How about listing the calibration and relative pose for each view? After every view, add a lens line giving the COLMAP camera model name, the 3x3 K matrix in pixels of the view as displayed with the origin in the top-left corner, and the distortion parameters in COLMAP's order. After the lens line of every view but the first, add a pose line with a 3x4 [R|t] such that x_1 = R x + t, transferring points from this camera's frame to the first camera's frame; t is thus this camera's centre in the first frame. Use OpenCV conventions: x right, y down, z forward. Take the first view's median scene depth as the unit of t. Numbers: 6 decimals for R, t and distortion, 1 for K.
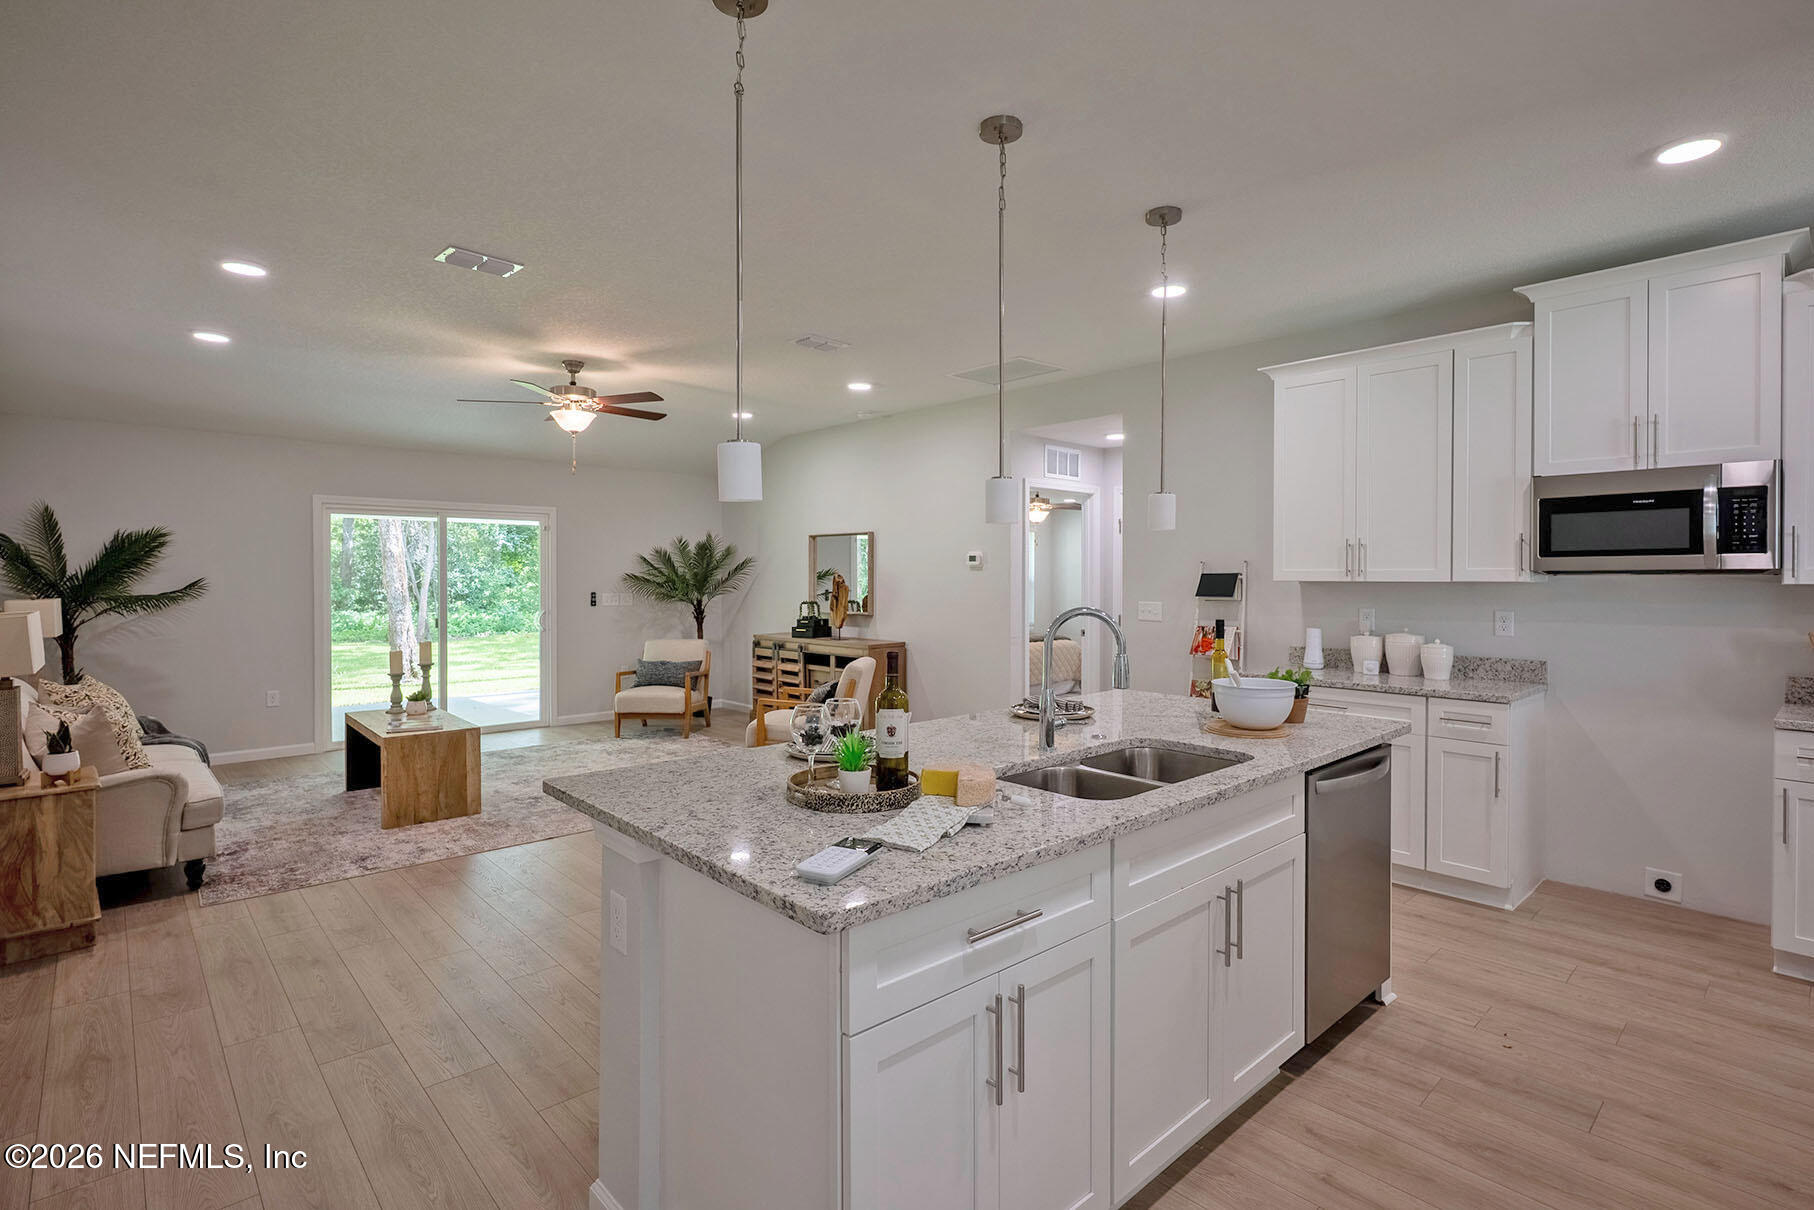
lens RADIAL K [[874.7, 0, 910.1], [0, 874.7, 585.5], [0, 0, 1]] dist [-0.003753, 0.002340]
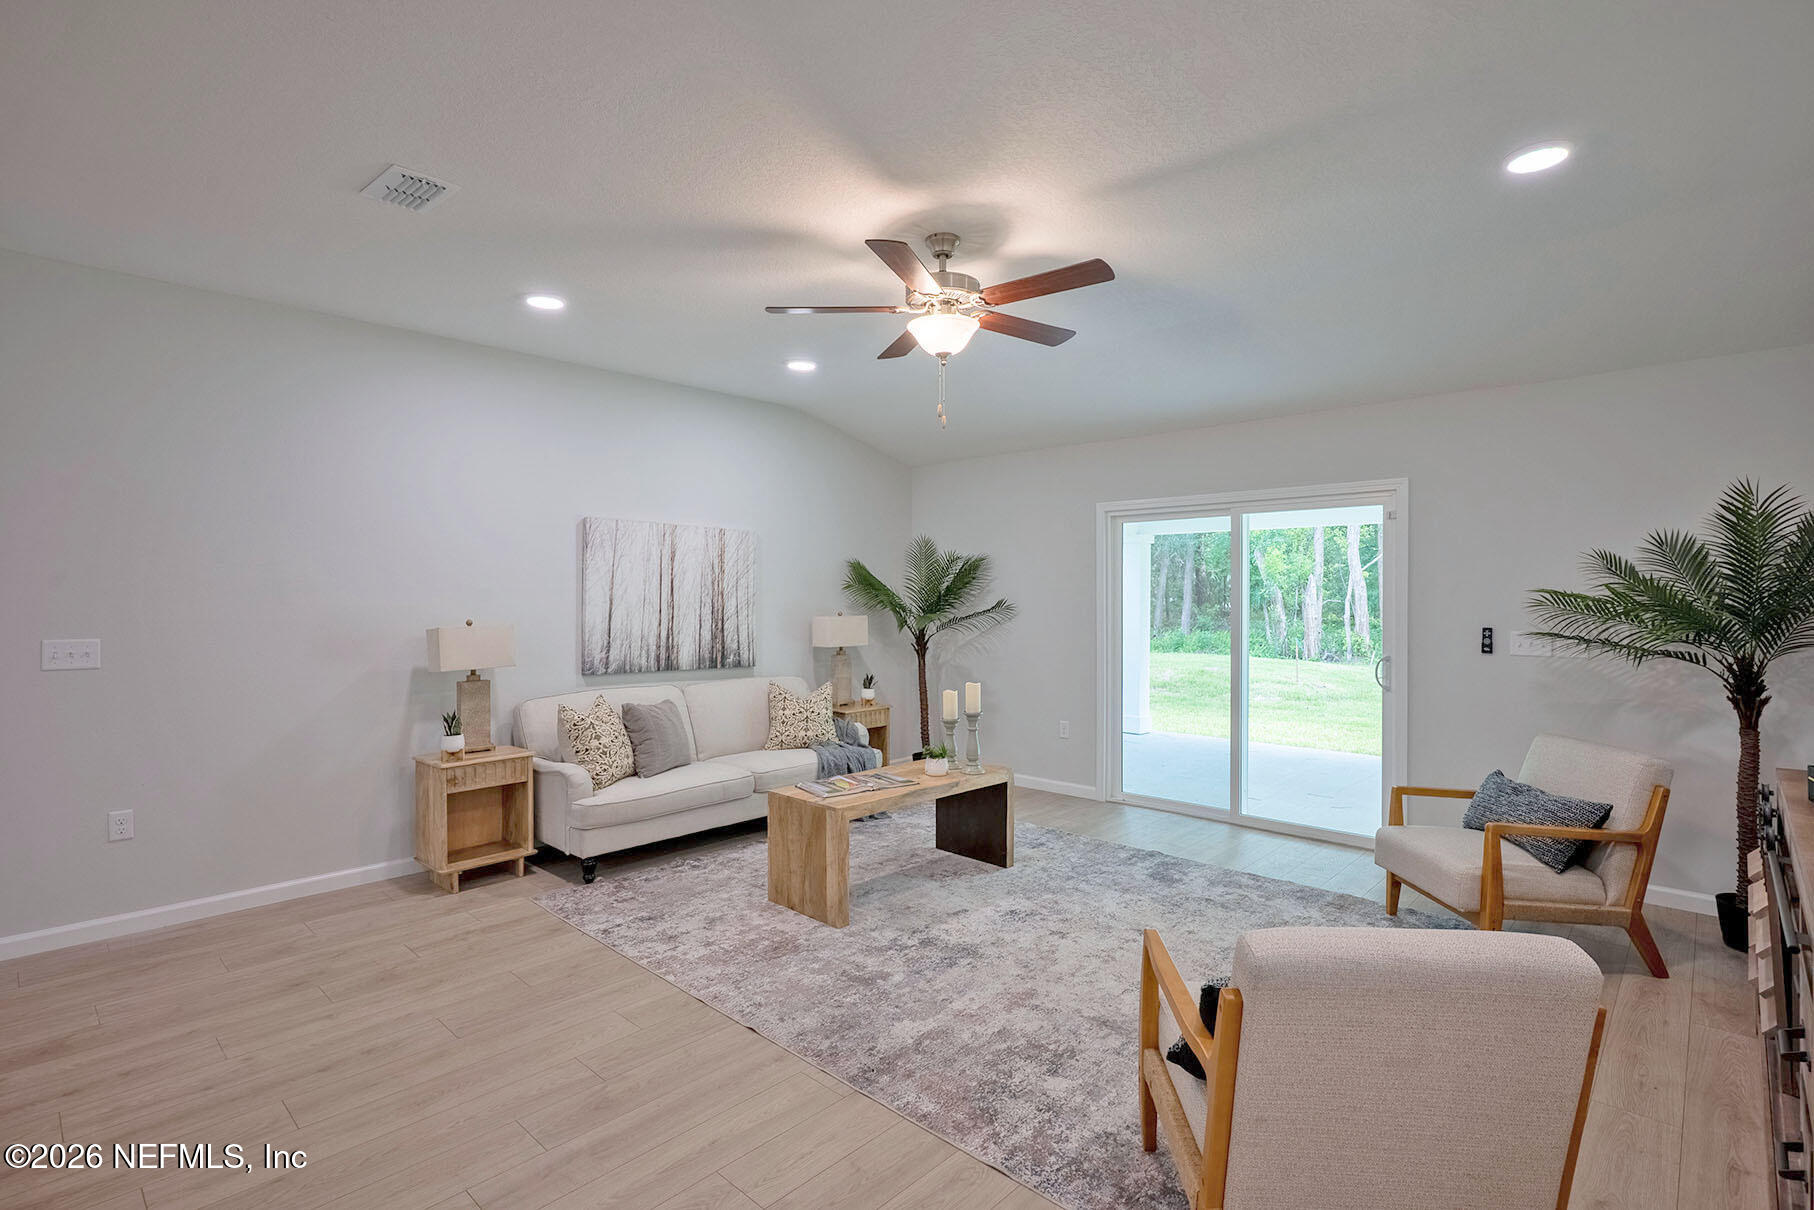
lens RADIAL K [[874.7, 0, 916.3], [0, 874.7, 608.1], [0, 0, 1]] dist [-0.003753, 0.002340]
pose [[0.073420, 0.015751, -0.997177, 0.156867], [-0.010836, 0.999829, 0.014995, -0.009380], [0.997242, 0.009704, 0.073578, 0.705973]]
